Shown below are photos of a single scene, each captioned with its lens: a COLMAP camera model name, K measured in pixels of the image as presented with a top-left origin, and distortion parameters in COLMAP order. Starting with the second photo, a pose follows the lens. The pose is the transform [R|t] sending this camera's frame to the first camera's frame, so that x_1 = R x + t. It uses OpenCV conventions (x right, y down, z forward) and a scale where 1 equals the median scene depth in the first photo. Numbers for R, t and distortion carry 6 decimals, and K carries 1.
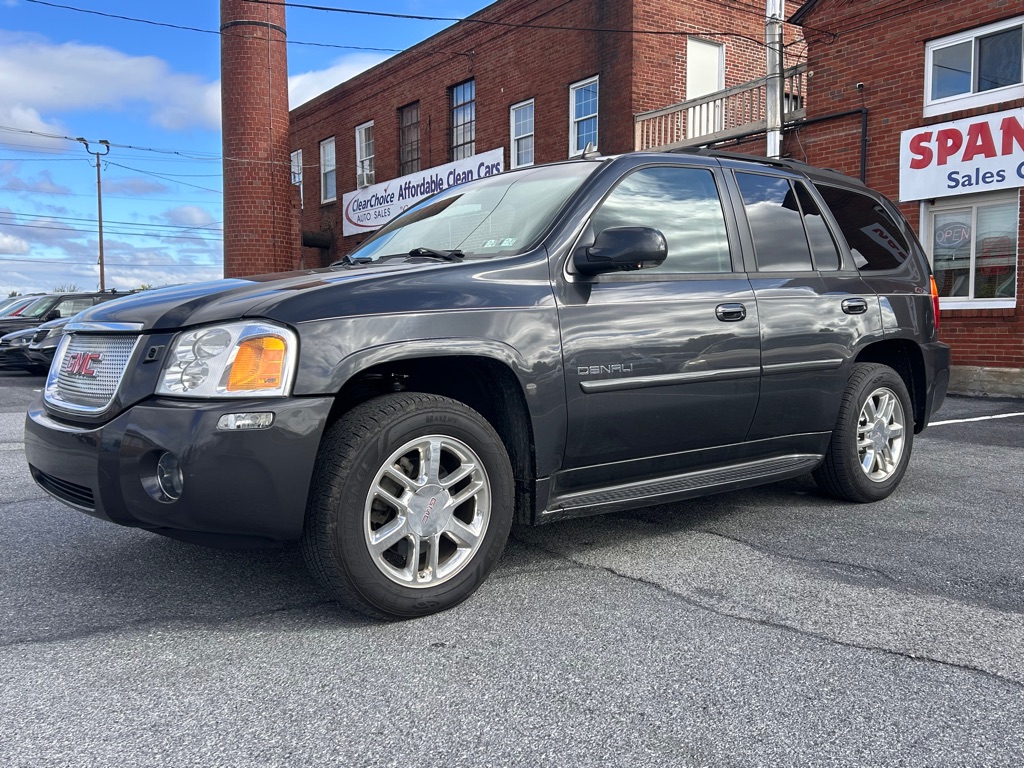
lens RADIAL K [[922.3, 0, 516.0], [0, 922.3, 383.8], [0, 0, 1]] dist [0.043268, -0.028517]
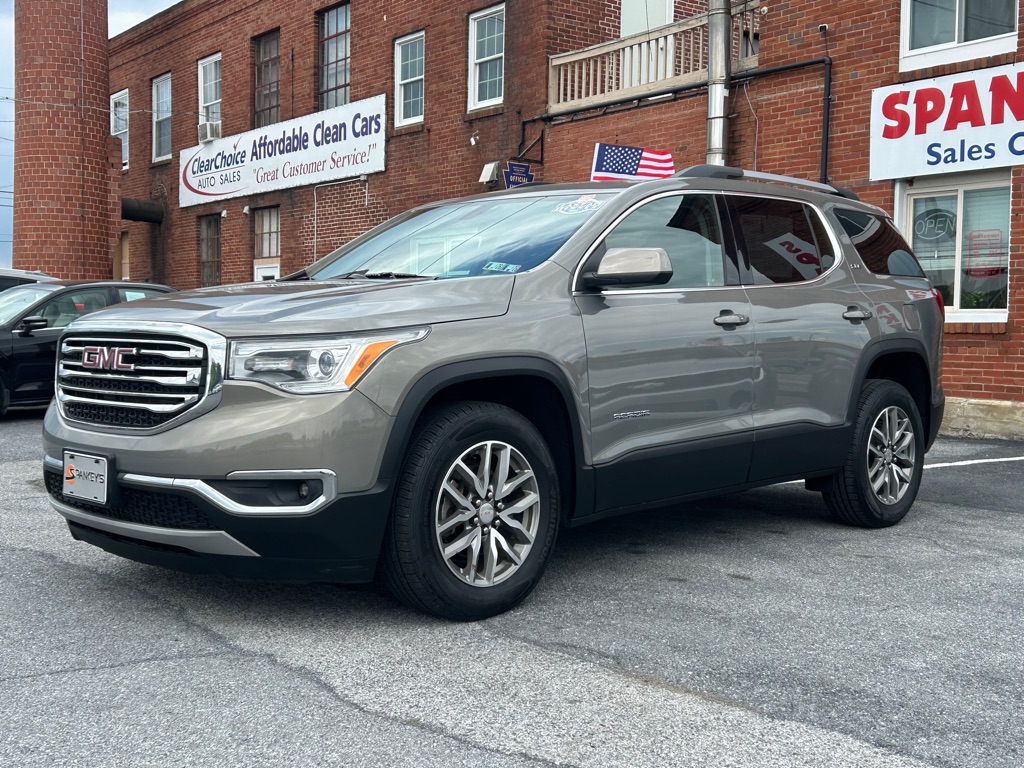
lens RADIAL K [[1246.1, 0, 505.7], [0, 1246.1, 384.2], [0, 0, 1]] dist [0.095412, -0.215724]
pose [[0.998968, 0.016383, 0.042352, 0.055039], [-0.015451, 0.999634, -0.022227, -0.000813], [-0.042701, 0.021550, 0.998855, -0.011479]]
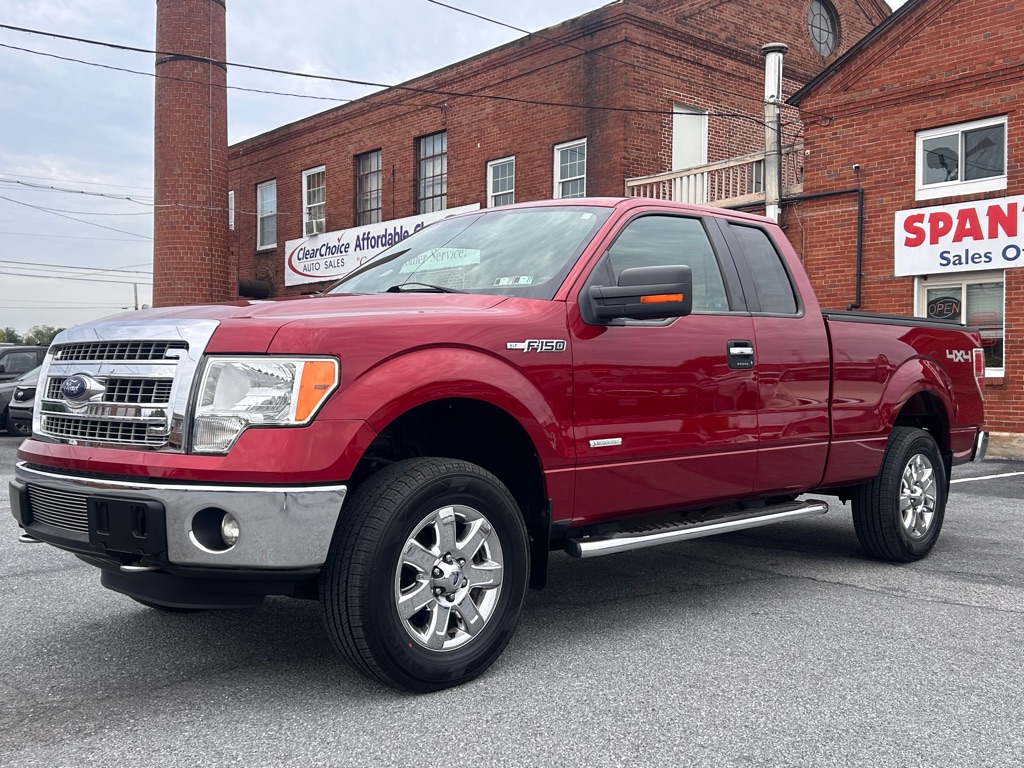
lens RADIAL K [[1051.4, 0, 514.2], [0, 1051.4, 386.7], [0, 0, 1]] dist [0.096989, -0.201099]
pose [[0.994561, 0.008878, 0.103775, -0.113057], [-0.002993, 0.998385, -0.056723, 0.001360], [-0.104111, 0.056104, 0.992982, -0.122319]]
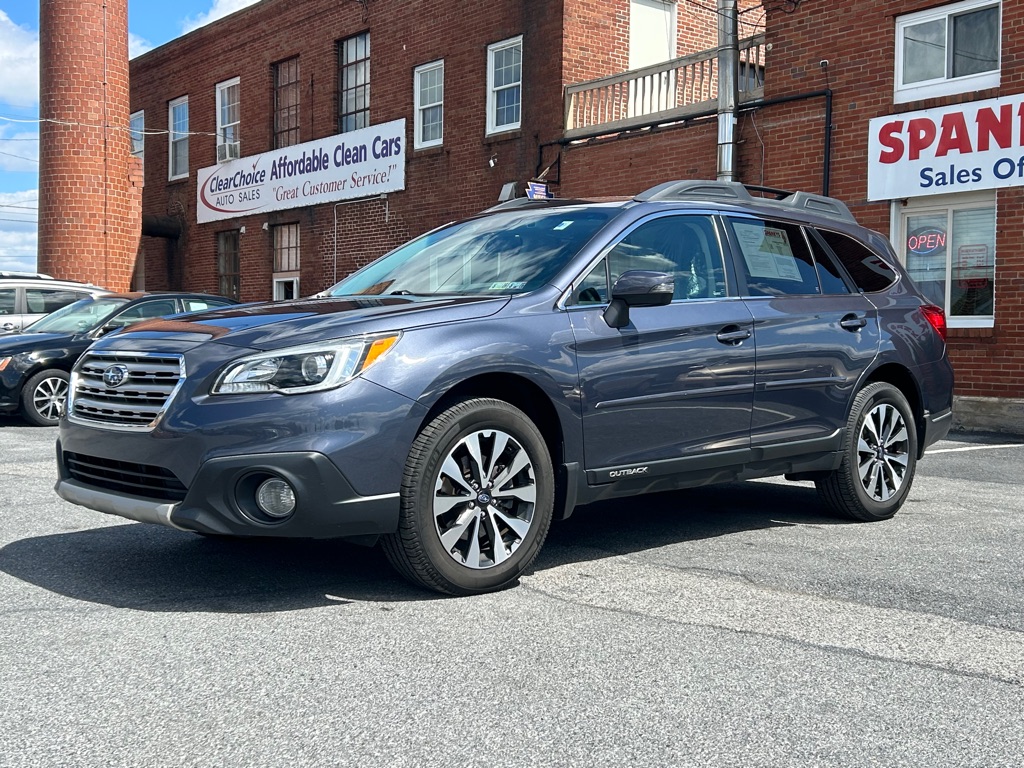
lens RADIAL K [[1226.2, 0, 514.1], [0, 1226.2, 381.8], [0, 0, 1]] dist [0.114317, -0.275208]
pose [[0.997367, 0.012619, 0.071407, 0.008701], [-0.010205, 0.999367, -0.034070, 0.008416], [-0.071792, 0.033252, 0.996865, -0.074776]]
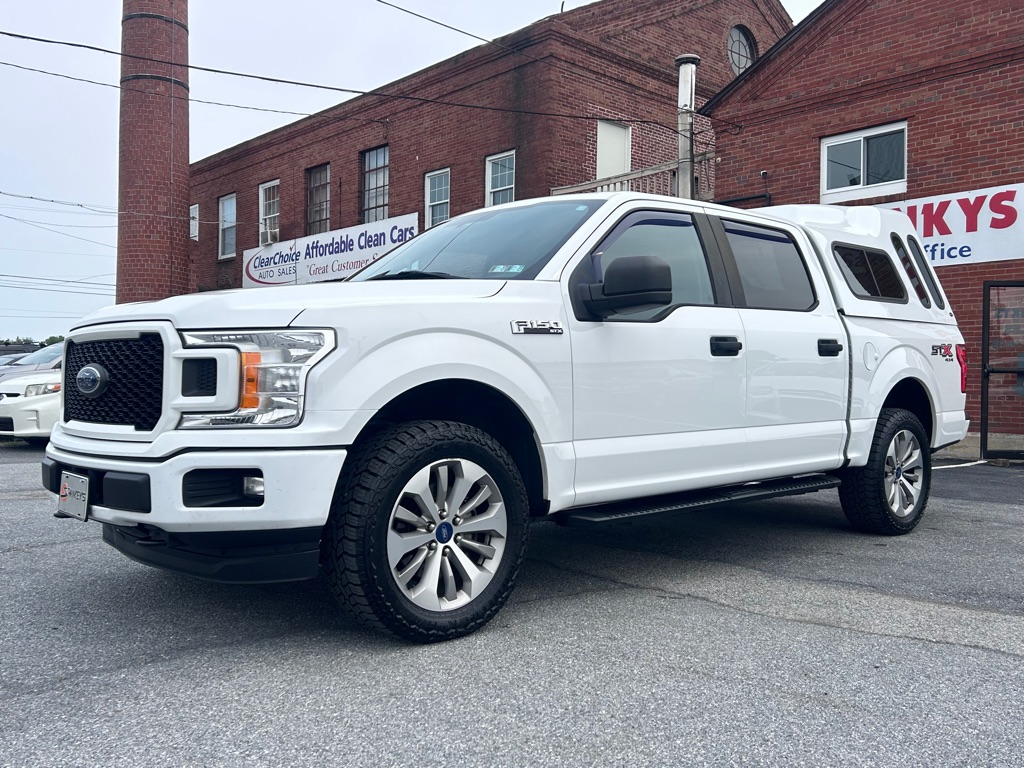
lens RADIAL K [[933.6, 0, 511.5], [0, 933.6, 388.0], [0, 0, 1]] dist [0.055000, -0.062338]
pose [[0.991222, 0.015200, 0.131335, -0.054490], [-0.006958, 0.997990, -0.062983, 0.005043], [-0.132028, 0.061517, 0.989335, -0.038603]]
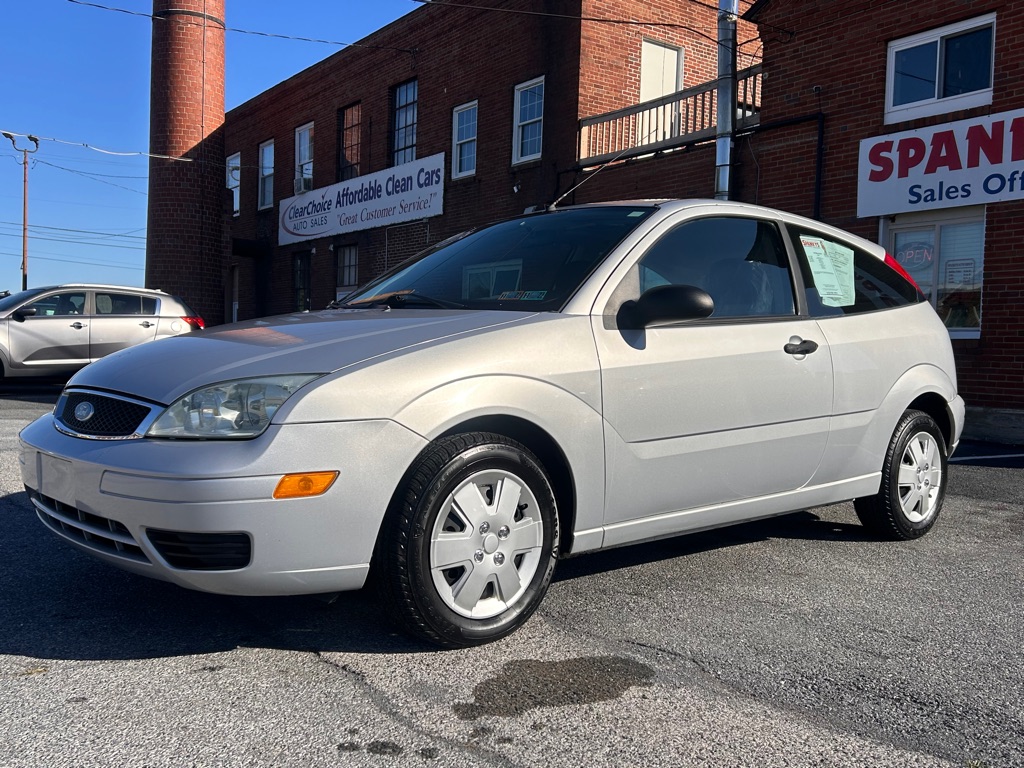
lens RADIAL K [[967.8, 0, 511.2], [0, 967.8, 382.7], [0, 0, 1]] dist [0.053527, -0.056835]
pose [[0.999282, 0.032563, 0.019390, 0.050769], [-0.031875, 0.998886, -0.034787, 0.004490], [-0.020501, 0.034144, 0.999207, 0.056746]]
